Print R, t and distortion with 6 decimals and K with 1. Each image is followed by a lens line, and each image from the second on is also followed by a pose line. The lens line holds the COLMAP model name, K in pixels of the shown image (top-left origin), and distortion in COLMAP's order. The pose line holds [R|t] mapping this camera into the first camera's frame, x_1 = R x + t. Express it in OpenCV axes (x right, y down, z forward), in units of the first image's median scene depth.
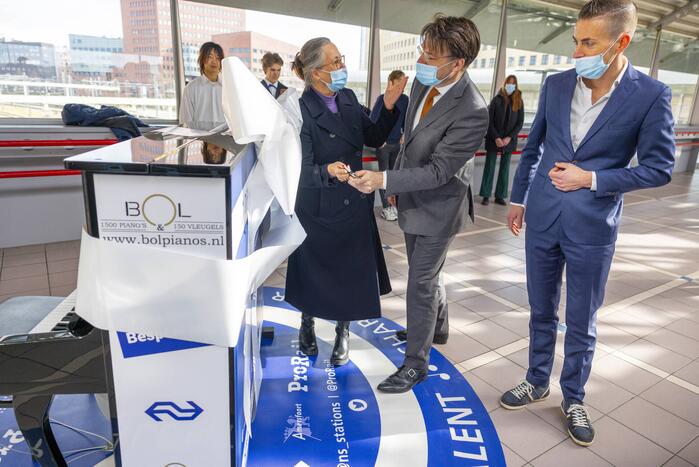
lens RADIAL K [[463.8, 0, 349.5], [0, 463.8, 233.5], [0, 0, 1]] dist [0.006376, -0.002024]
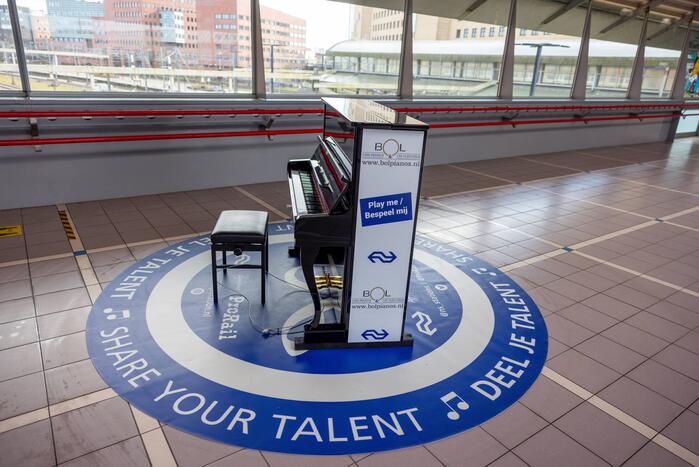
lens RADIAL K [[463.0, 0, 349.5], [0, 463.0, 233.5], [0, 0, 1]] dist [0.002470, 0.003948]
pose [[0.999632, -0.003682, 0.026870, -0.317478], [0.002035, 0.998131, 0.061075, 0.096834], [-0.027045, -0.060998, 0.997771, -0.492785]]
